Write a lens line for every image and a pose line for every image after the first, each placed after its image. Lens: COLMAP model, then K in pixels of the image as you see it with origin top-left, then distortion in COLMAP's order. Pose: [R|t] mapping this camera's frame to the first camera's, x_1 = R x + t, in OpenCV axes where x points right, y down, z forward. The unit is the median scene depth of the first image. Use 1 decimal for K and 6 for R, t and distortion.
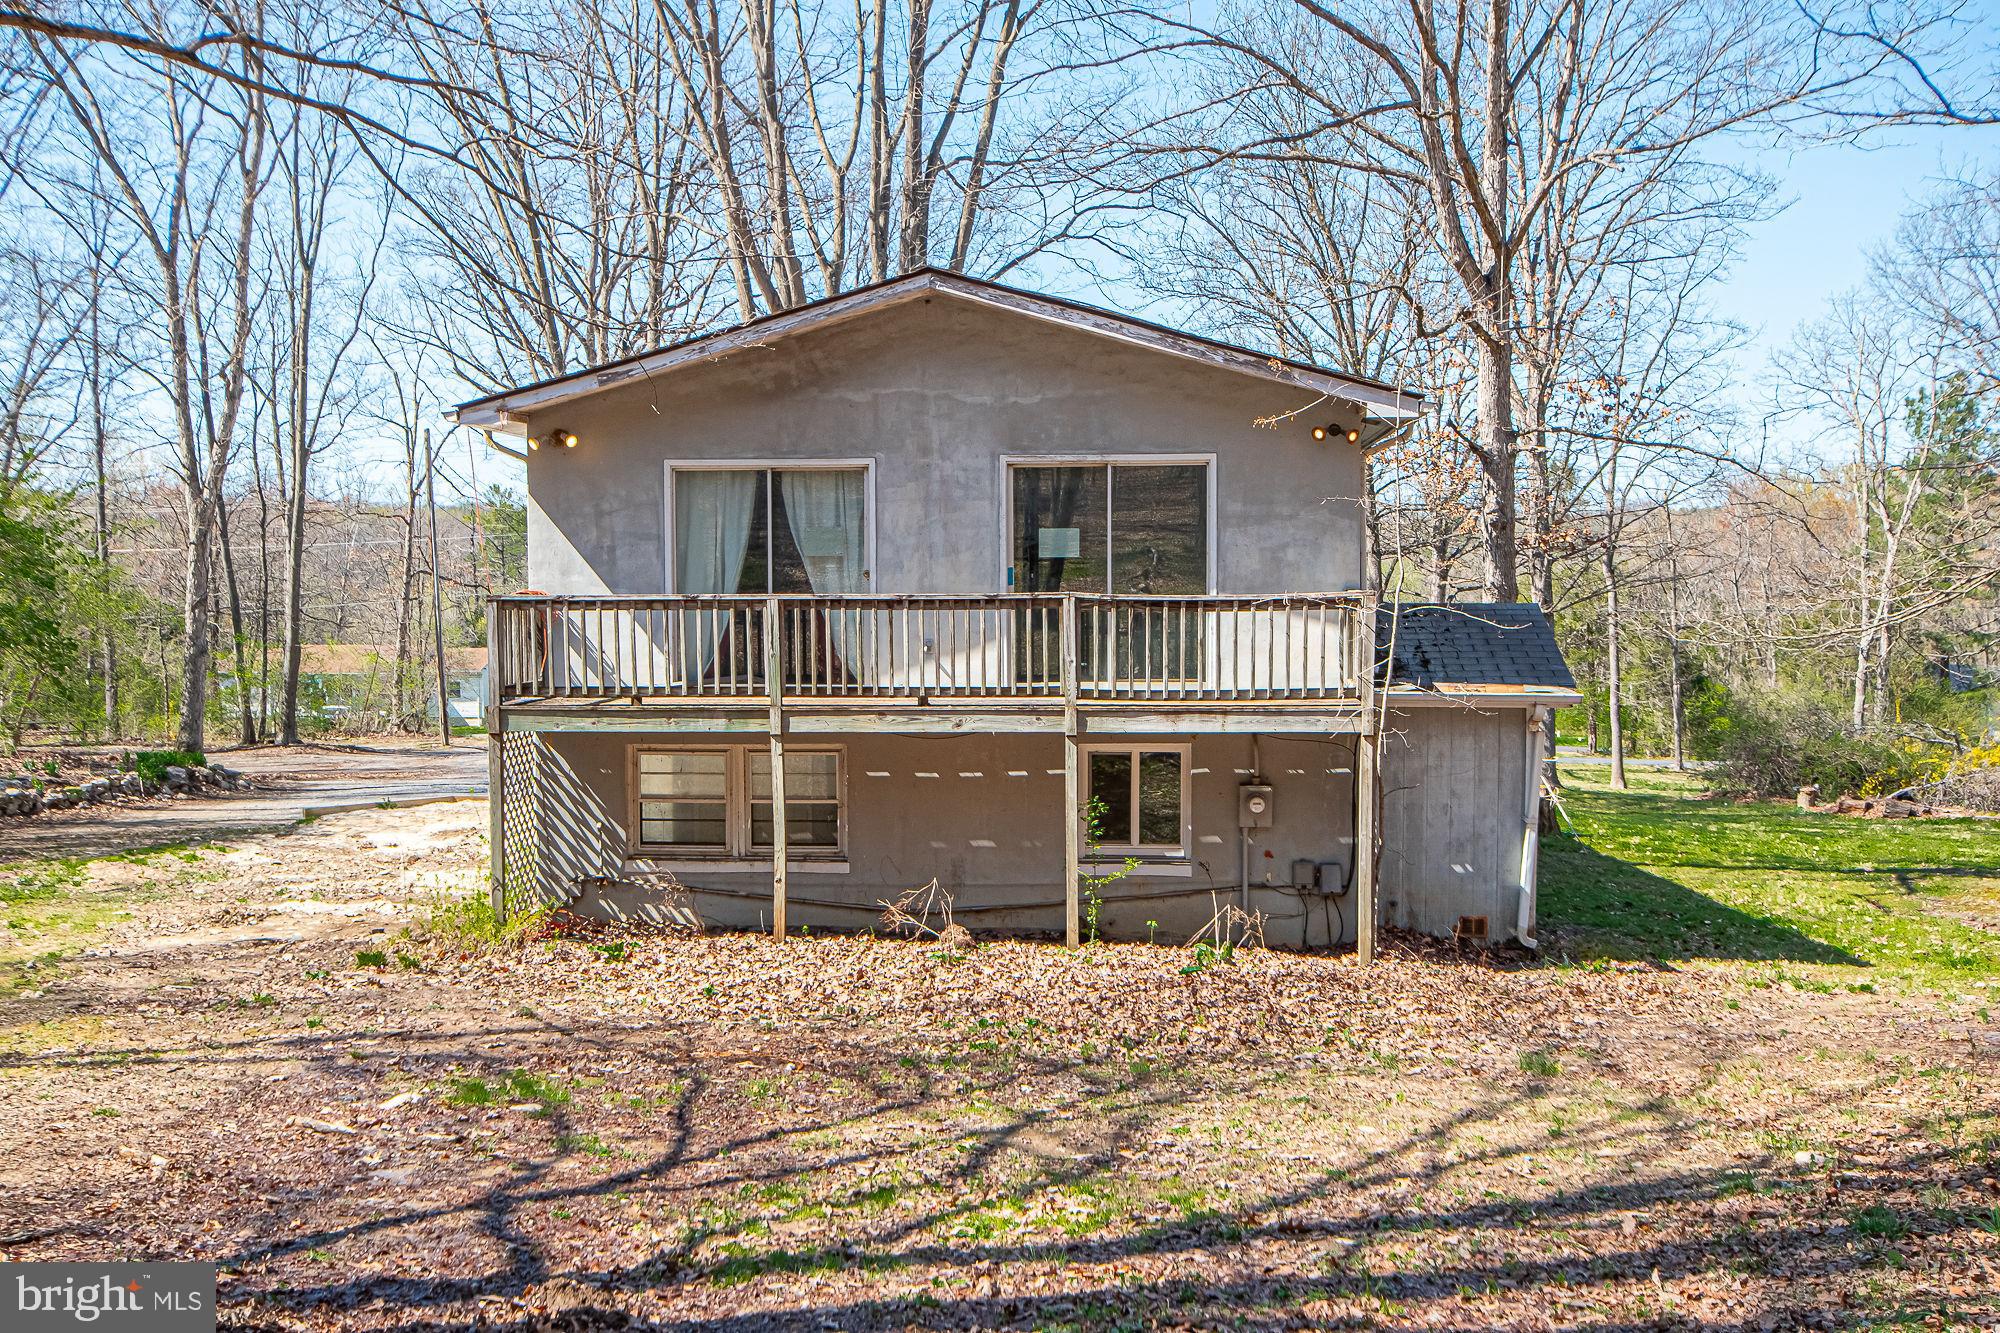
lens RADIAL K [[905.4, 0, 984.0], [0, 905.4, 687.2], [0, 0, 1]] dist [-0.001148, -0.011692]
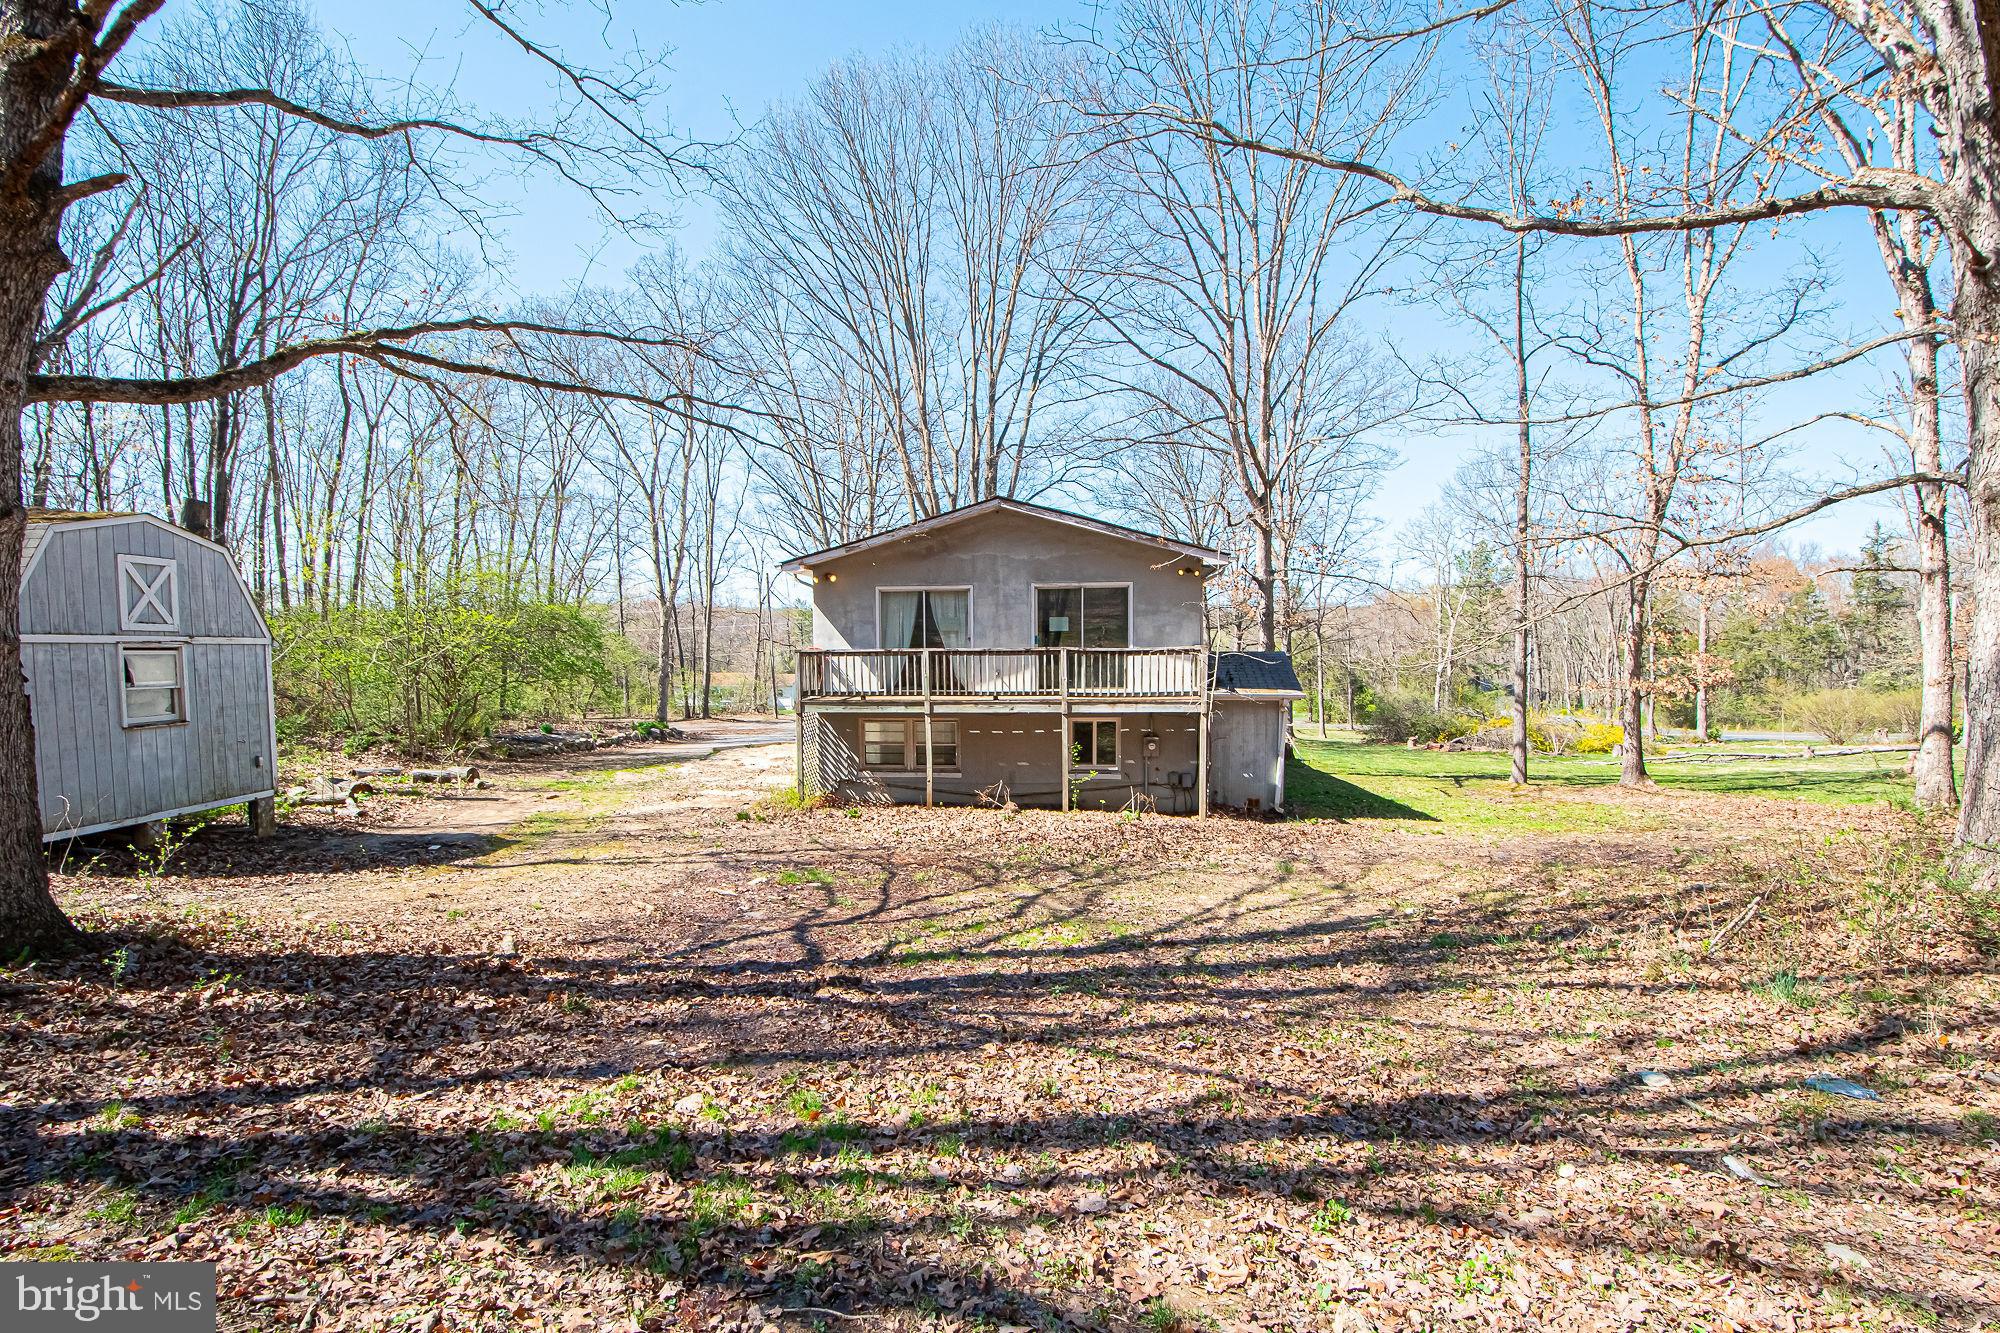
lens RADIAL K [[905.4, 0, 970.9], [0, 905.4, 696.6], [0, 0, 1]] dist [-0.001148, -0.011692]
pose [[0.998721, -0.002230, -0.050505, -0.017698], [0.002232, 0.999998, -0.000019, 0.012208], [0.050505, -0.000093, 0.998724, -1.169499]]
